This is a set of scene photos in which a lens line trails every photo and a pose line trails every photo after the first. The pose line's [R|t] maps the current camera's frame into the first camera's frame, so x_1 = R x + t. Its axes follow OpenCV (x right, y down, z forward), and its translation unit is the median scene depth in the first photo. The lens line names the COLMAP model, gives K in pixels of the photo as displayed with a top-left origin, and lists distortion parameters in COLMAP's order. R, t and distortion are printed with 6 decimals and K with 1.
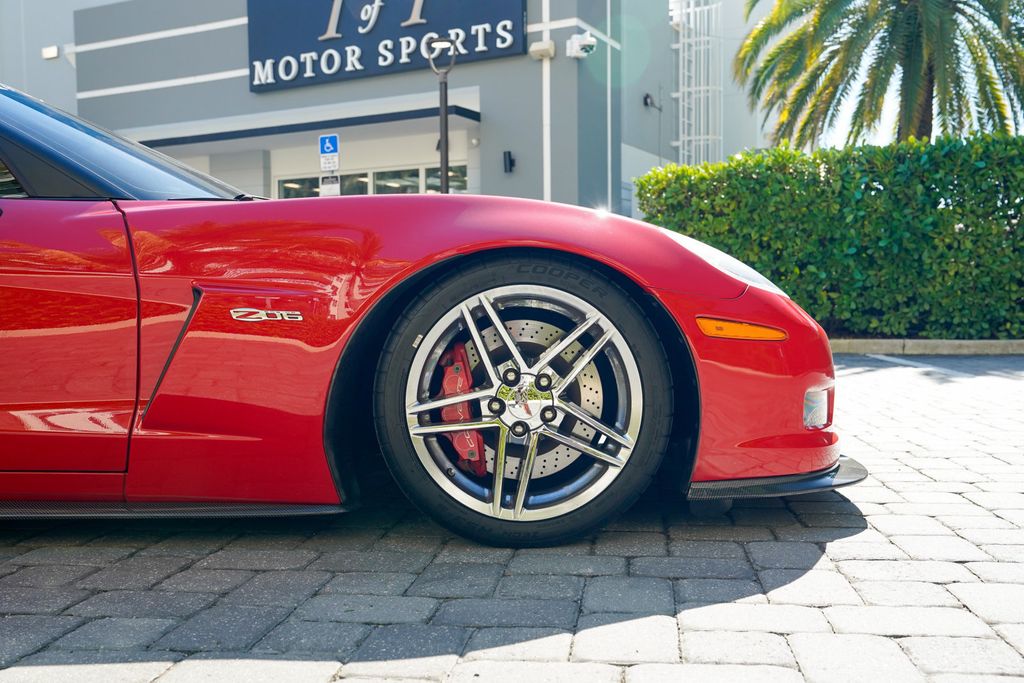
lens RADIAL K [[990.7, 0, 506.9], [0, 990.7, 341.0], [0, 0, 1]] dist [0.031443, 0.000000]
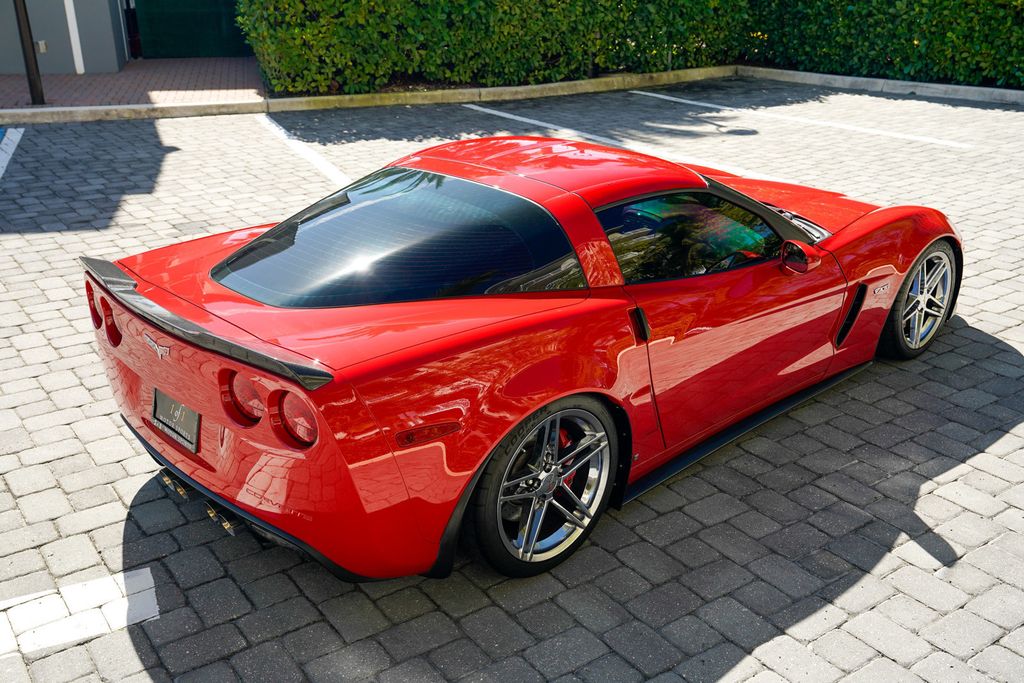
lens RADIAL K [[990.7, 0, 516.9], [0, 990.7, 341.0], [0, 0, 1]] dist [0.031443, 0.000000]
pose [[0.733993, -0.241676, 0.634702, -0.455408], [0.009708, 0.938182, 0.346006, -0.138582], [-0.679087, -0.247805, 0.690965, -0.000409]]
